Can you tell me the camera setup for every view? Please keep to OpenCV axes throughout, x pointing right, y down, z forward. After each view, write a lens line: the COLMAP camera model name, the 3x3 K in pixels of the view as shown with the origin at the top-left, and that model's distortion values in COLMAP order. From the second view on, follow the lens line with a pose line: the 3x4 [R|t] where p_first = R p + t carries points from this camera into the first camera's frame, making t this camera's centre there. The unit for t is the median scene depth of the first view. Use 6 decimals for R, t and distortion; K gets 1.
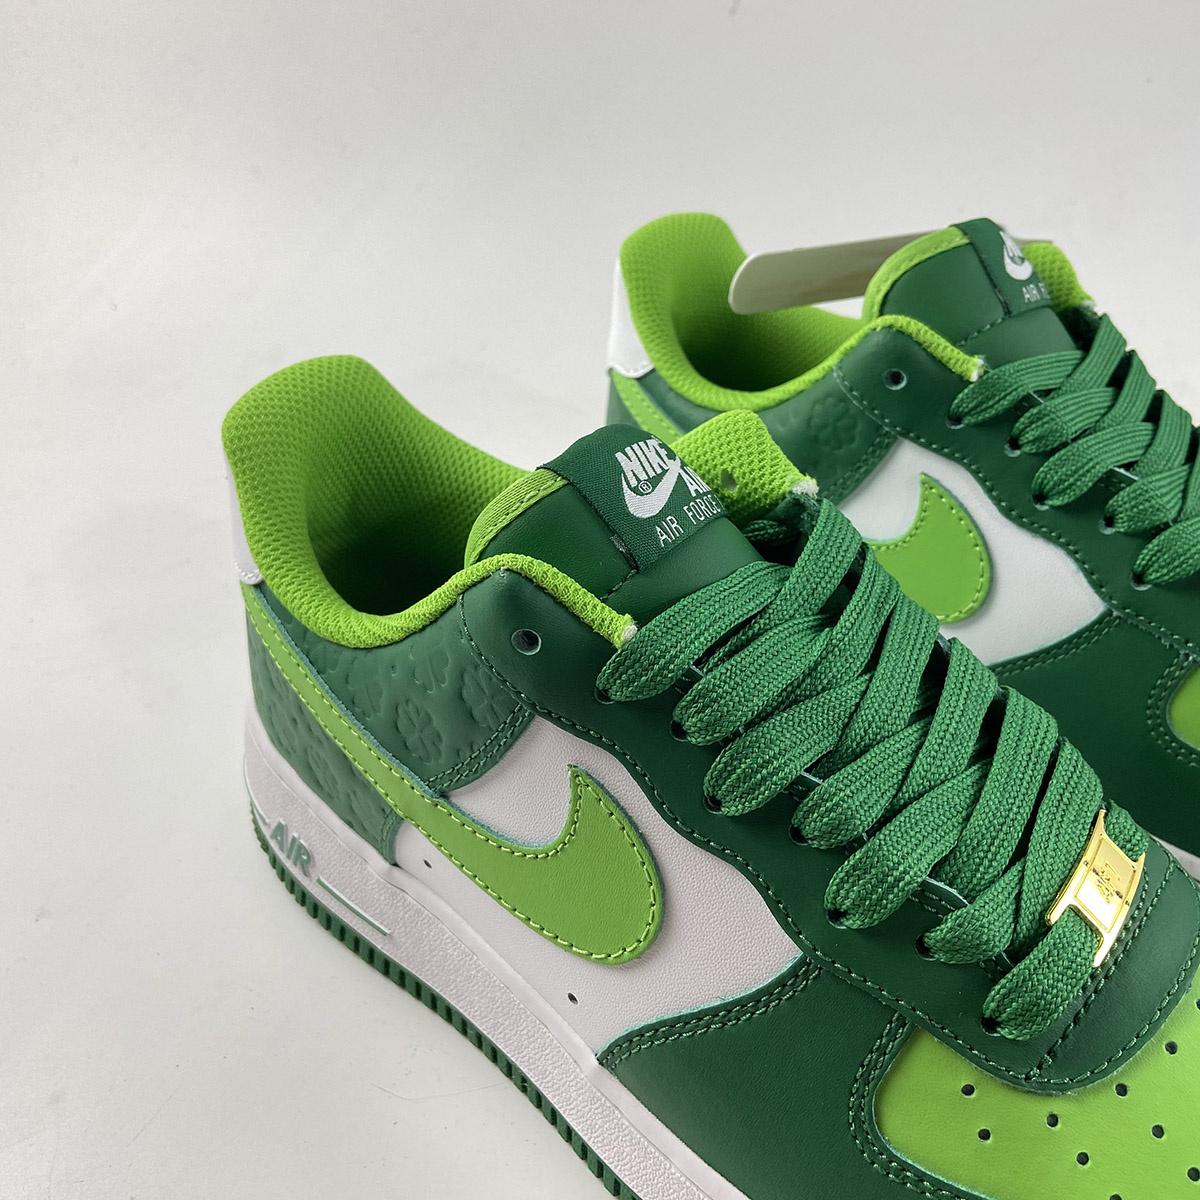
lens RADIAL K [[1190.5, 0, 621.2], [0, 1190.5, 601.9], [0, 0, 1]] dist [0.086345, -0.166971]
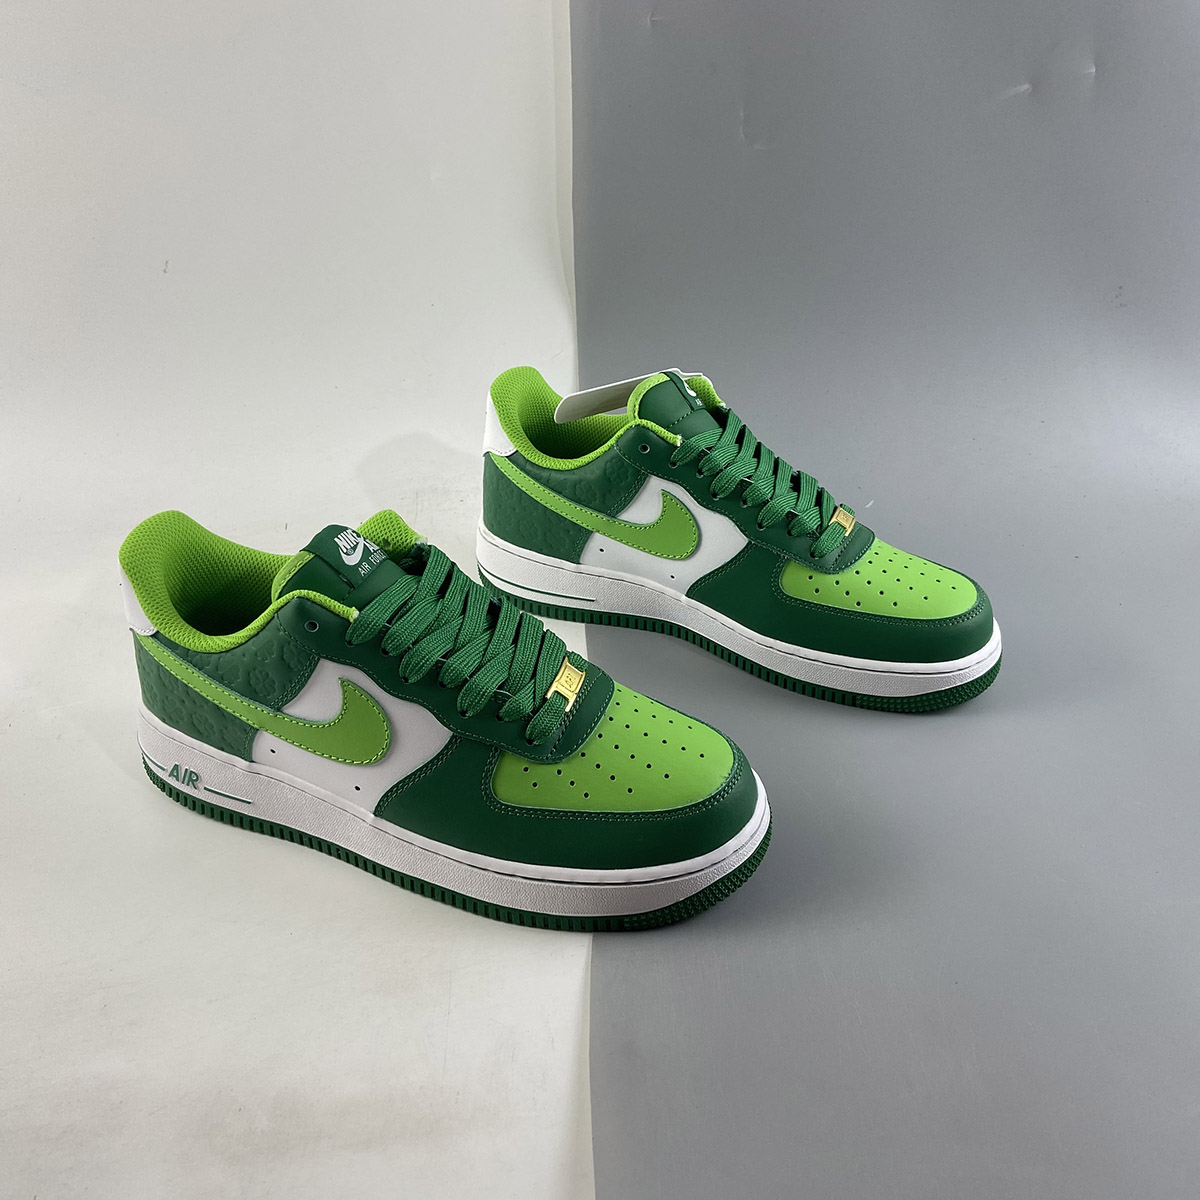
lens RADIAL K [[1558.5, 0, 600.0], [0, 1558.5, 600.0], [0, 0, 1]] dist [-0.028032, -0.017320]
pose [[0.959411, -0.165323, 0.228469, -0.214990], [0.179044, 0.983005, -0.040546, 0.196551], [-0.217884, 0.079806, 0.972706, -1.948943]]
